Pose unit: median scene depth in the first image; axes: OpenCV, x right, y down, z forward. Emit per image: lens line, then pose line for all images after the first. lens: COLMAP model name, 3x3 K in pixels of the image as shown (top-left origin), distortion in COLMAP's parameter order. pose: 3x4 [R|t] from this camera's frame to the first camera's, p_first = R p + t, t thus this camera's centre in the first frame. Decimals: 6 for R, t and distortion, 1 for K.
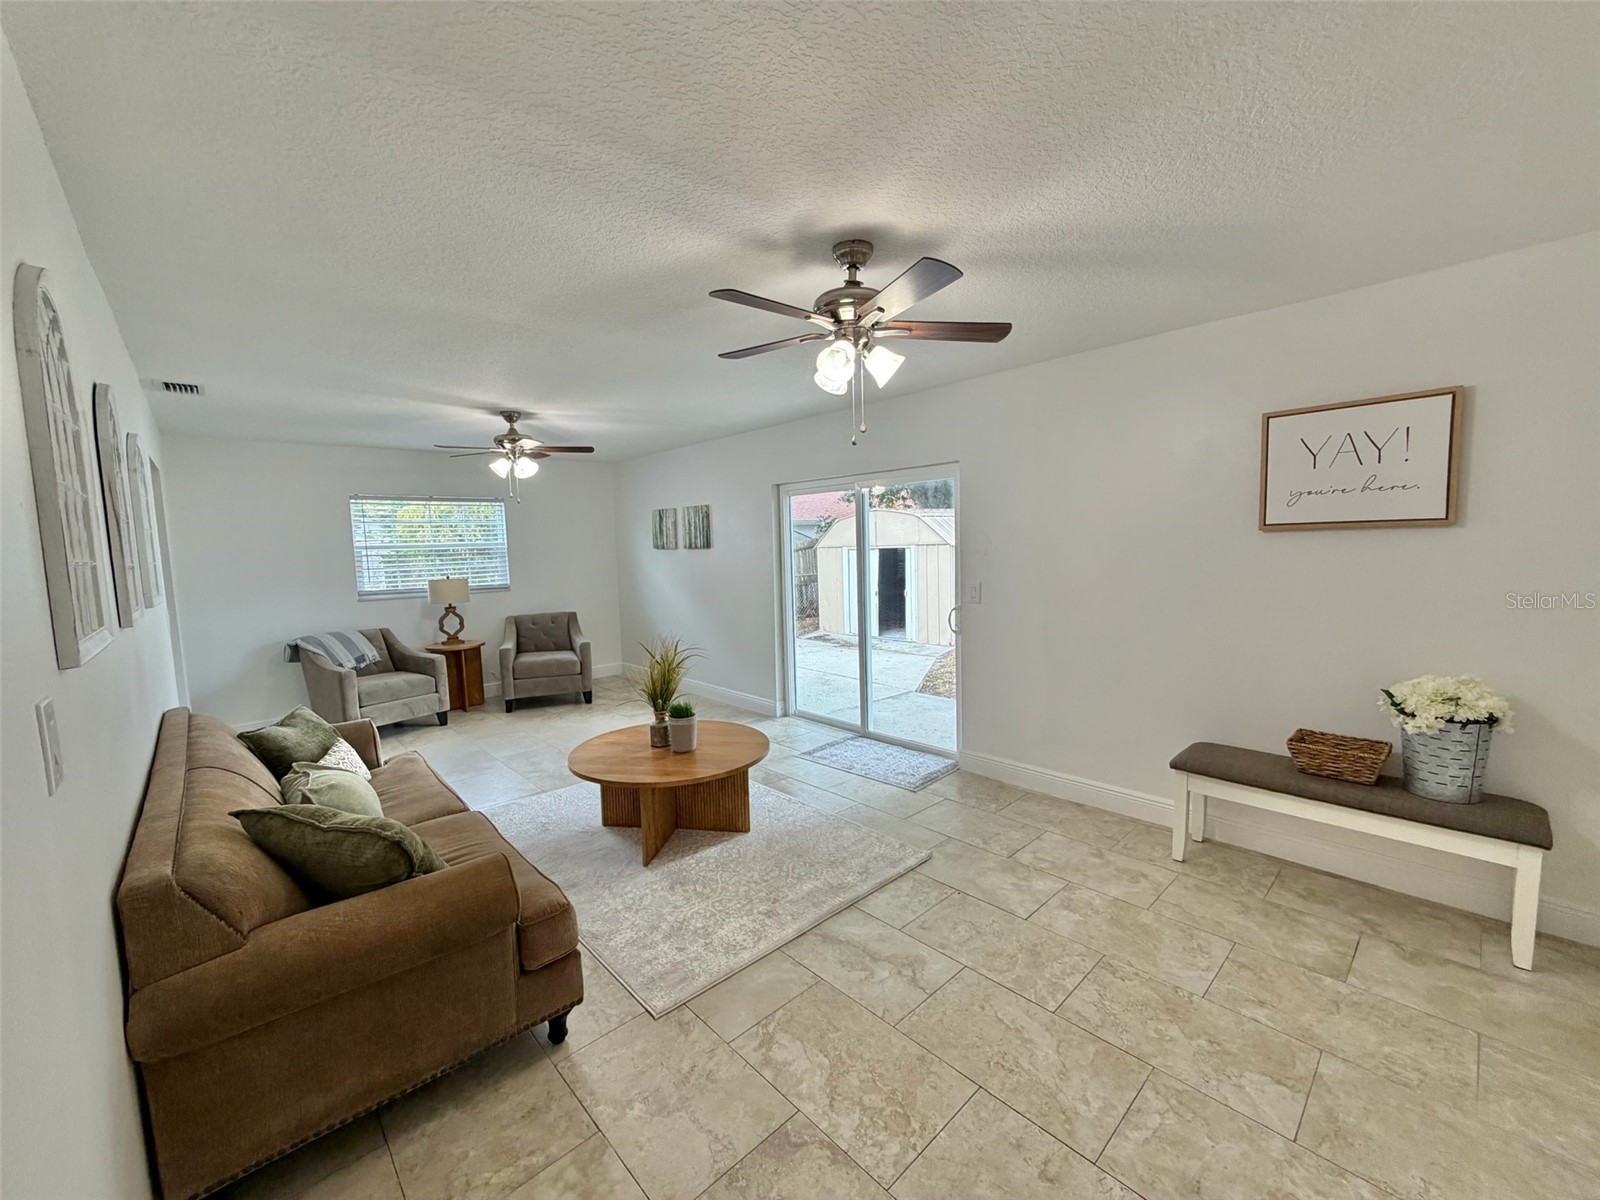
lens RADIAL K [[638.2, 0, 798.9], [0, 638.2, 597.6], [0, 0, 1]] dist [-0.000327, 0.000750]
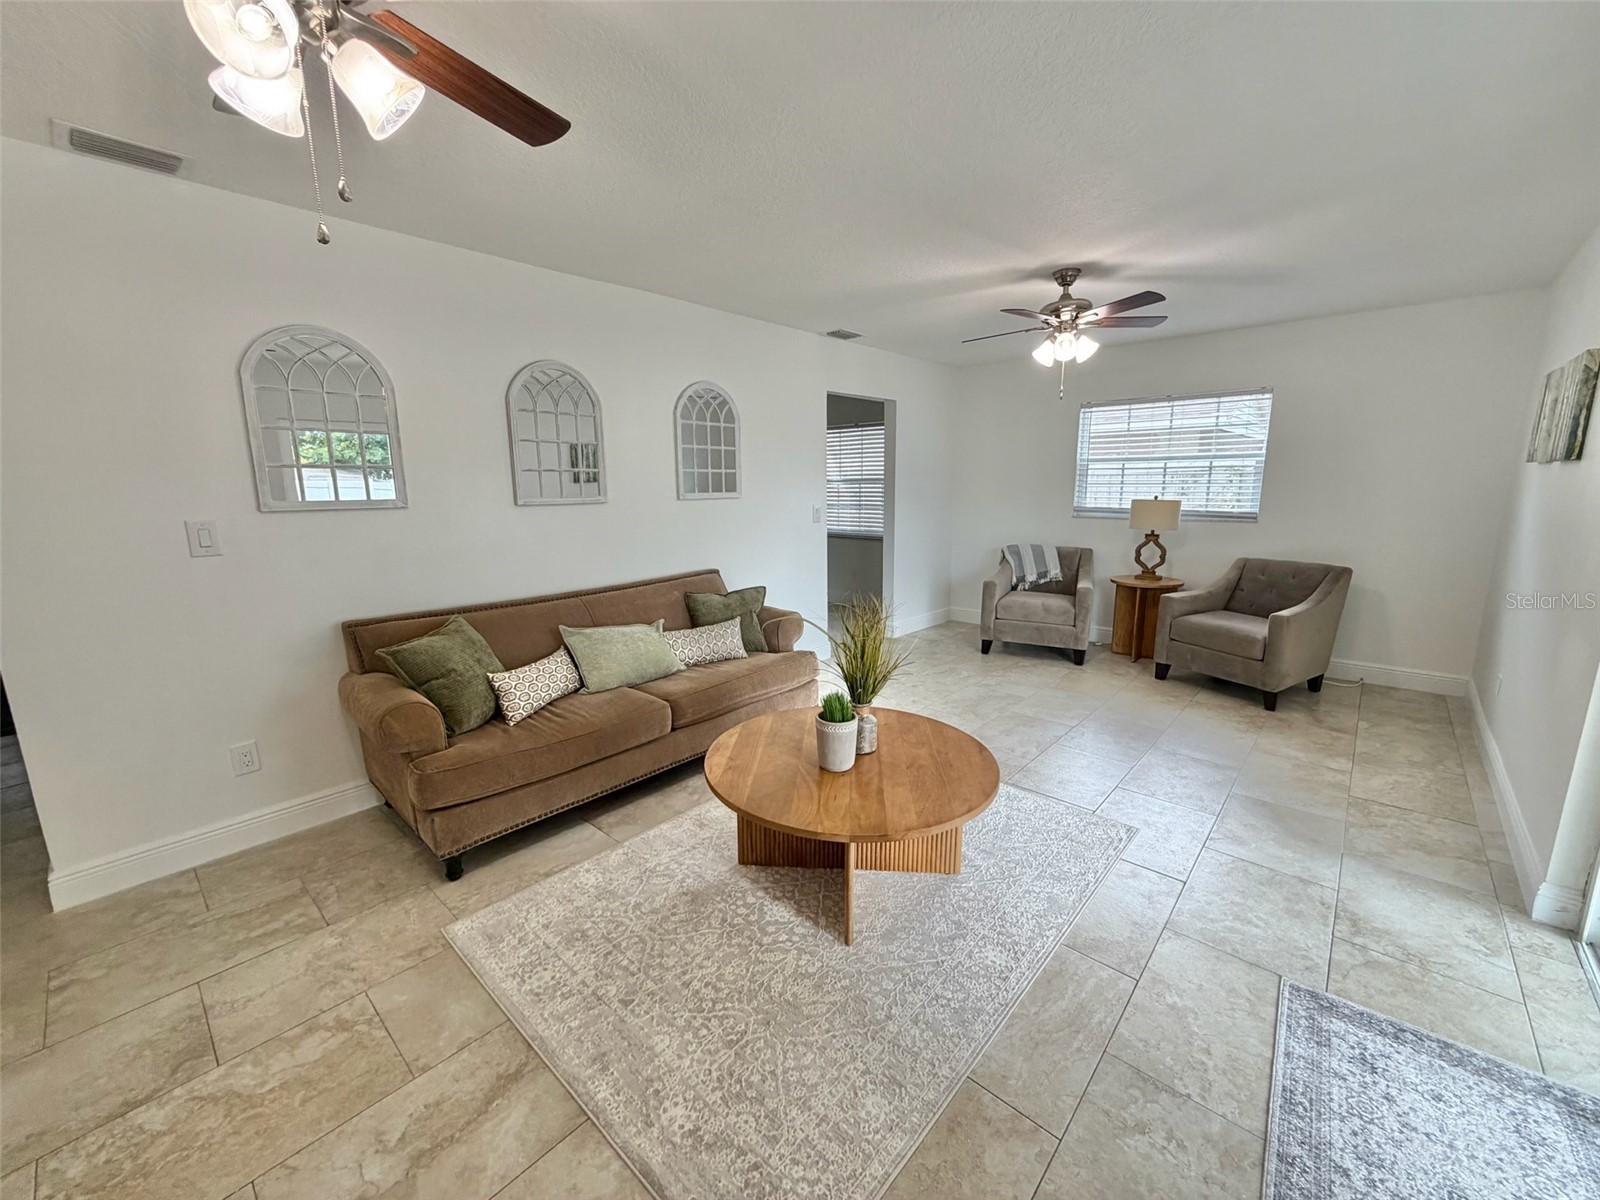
lens RADIAL K [[638.2, 0, 801.6], [0, 638.2, 604.1], [0, 0, 1]] dist [-0.000327, 0.000750]
pose [[0.082507, 0.217223, -0.972629, 0.256424], [-0.076404, 0.974463, 0.211151, -0.039936], [0.993657, 0.056891, 0.096997, 0.524281]]
